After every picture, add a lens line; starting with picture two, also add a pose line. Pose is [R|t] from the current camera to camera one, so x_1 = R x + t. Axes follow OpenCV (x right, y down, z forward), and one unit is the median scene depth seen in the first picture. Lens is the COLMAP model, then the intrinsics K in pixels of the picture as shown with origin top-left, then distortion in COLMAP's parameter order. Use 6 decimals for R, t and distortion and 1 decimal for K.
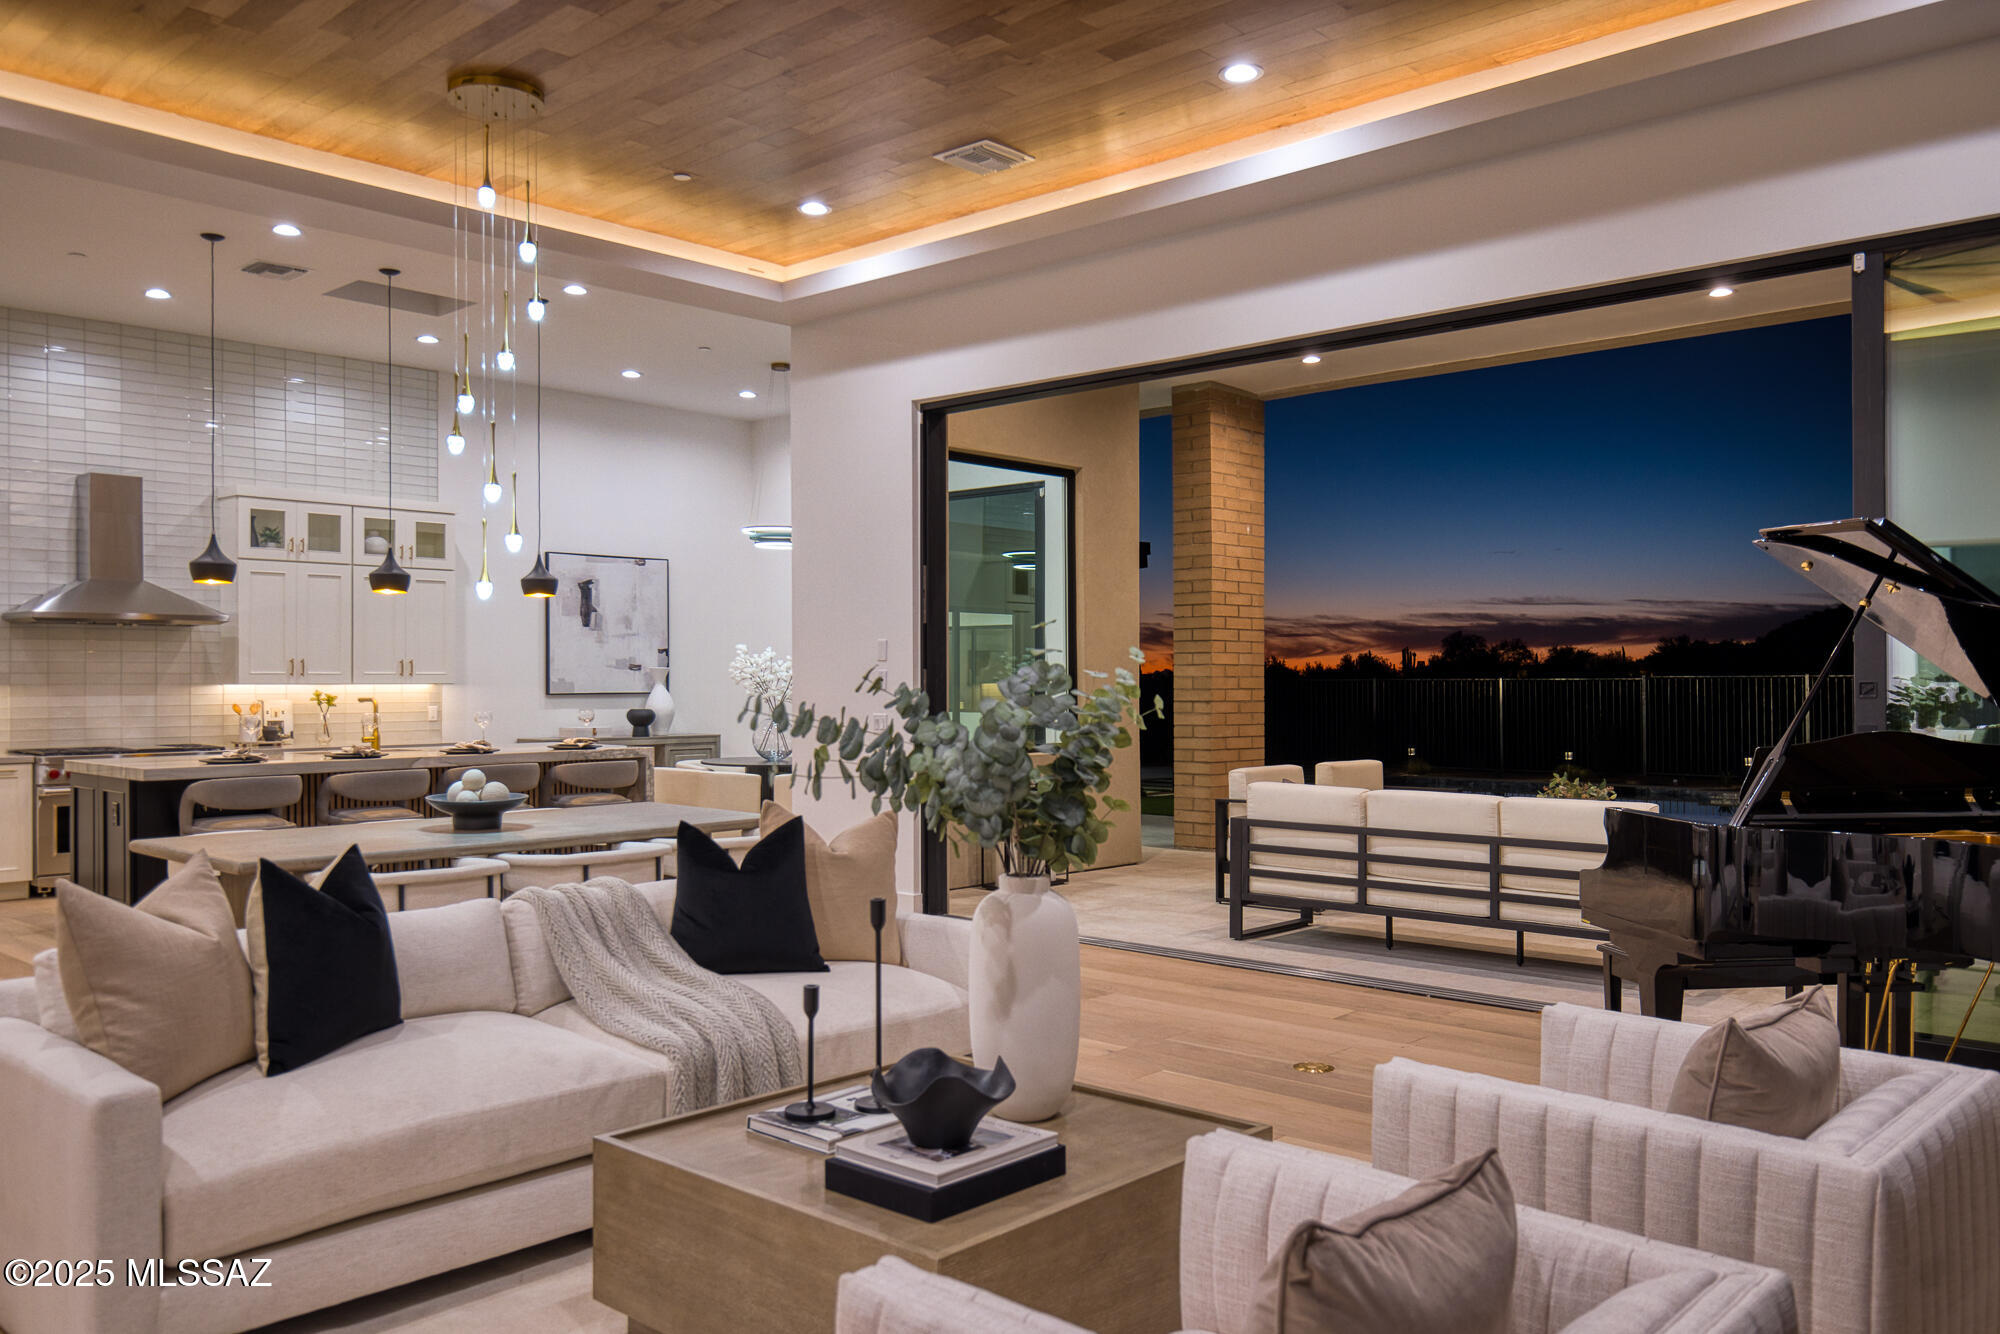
lens RADIAL K [[1567.4, 0, 987.3], [0, 1567.4, 676.4], [0, 0, 1]] dist [-0.002758, -0.003109]
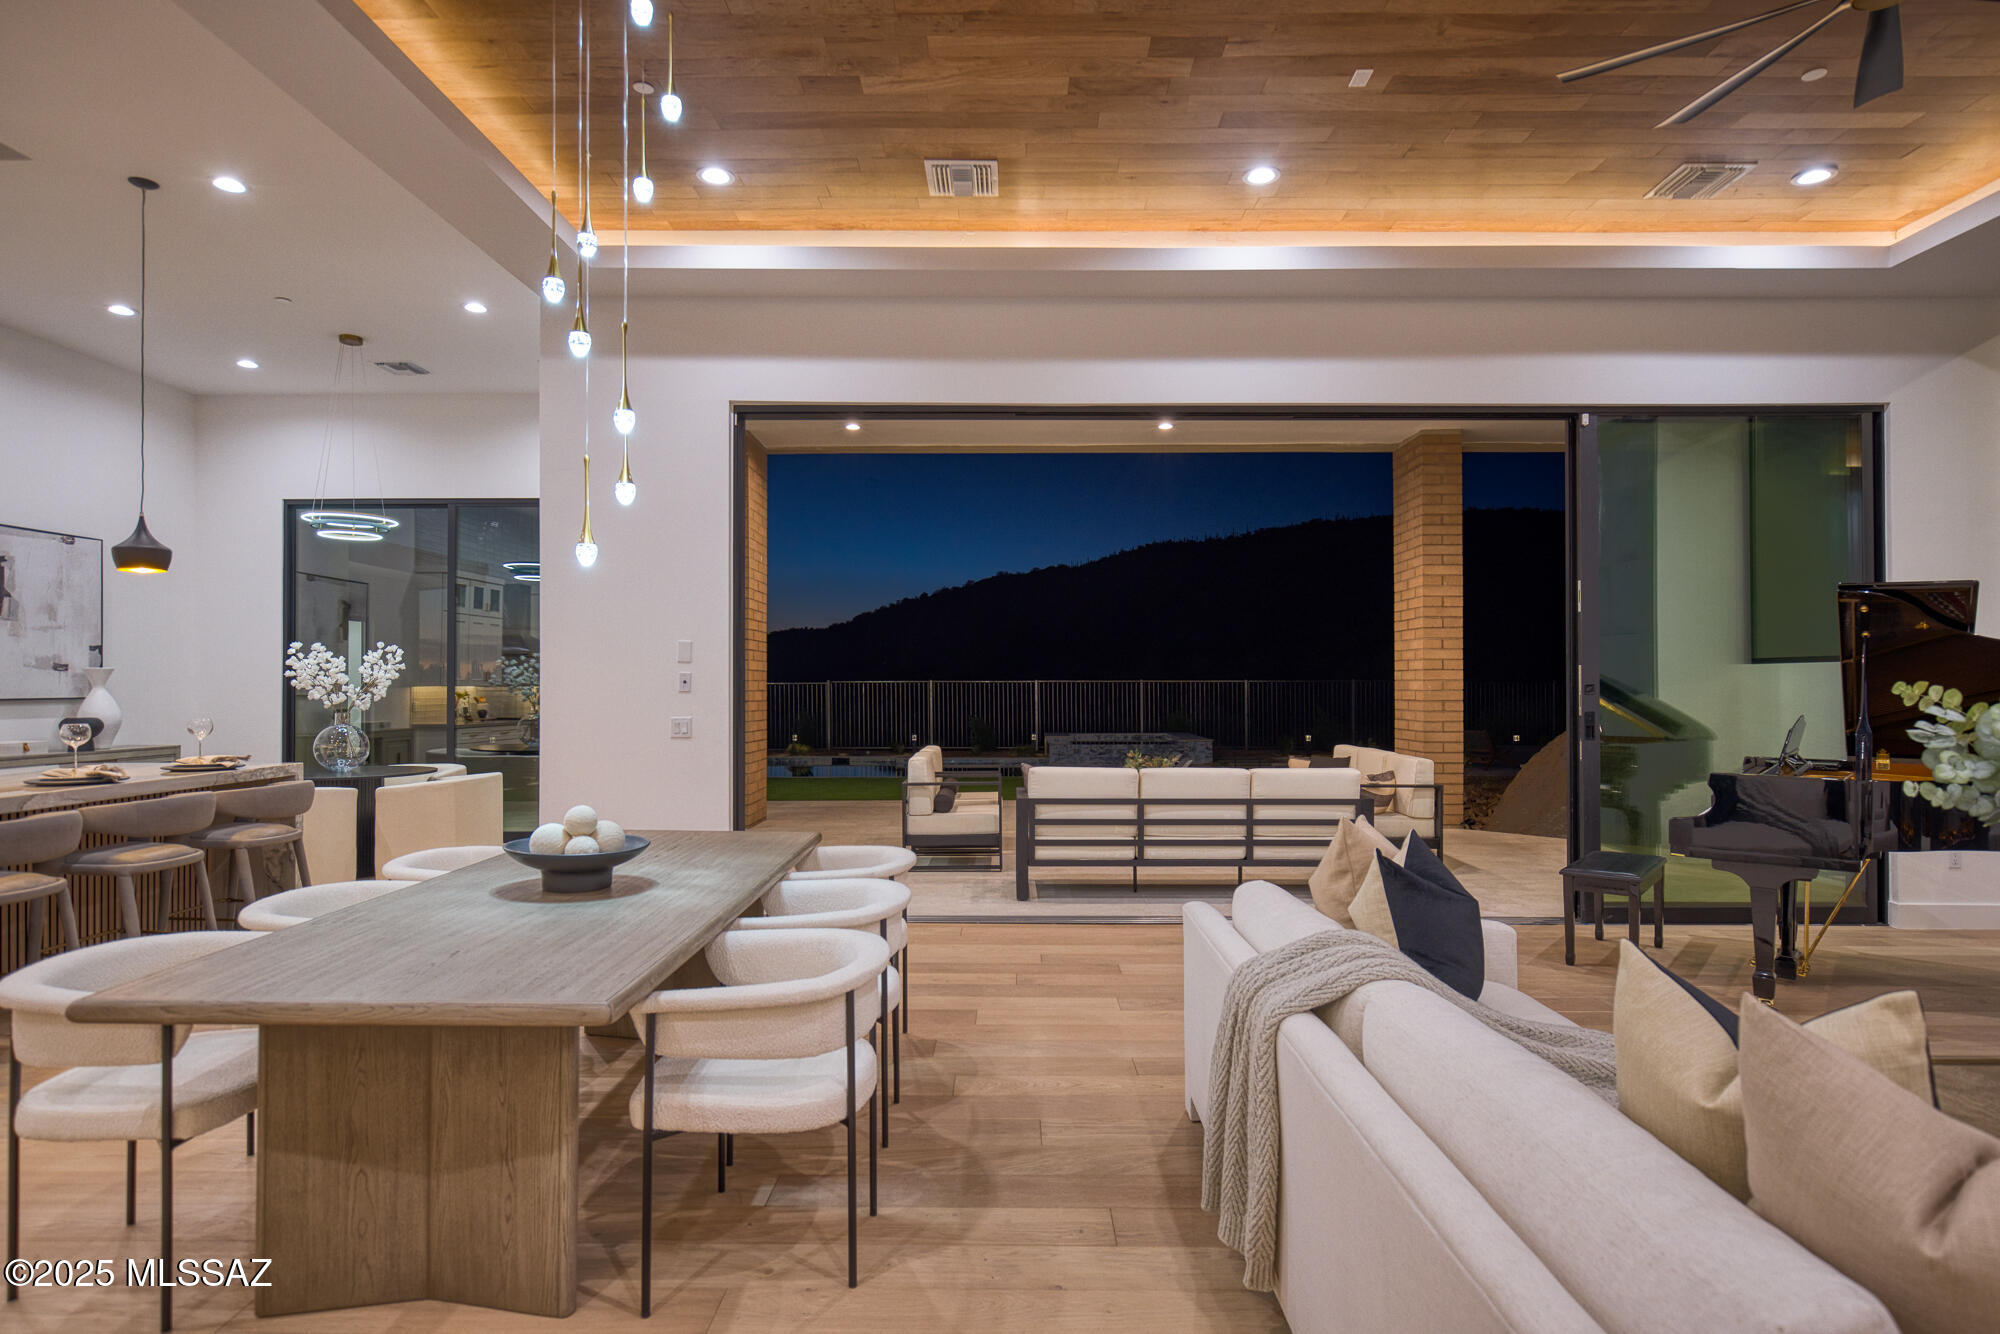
lens RADIAL K [[1084.0, 0, 1002.7], [0, 1084.0, 677.5], [0, 0, 1]] dist [-0.006595, -0.000909]
pose [[0.727760, 0.005256, 0.685812, -0.422249], [-0.002348, 0.999984, -0.005172, 0.002432], [-0.685828, 0.002154, 0.727761, 0.413074]]
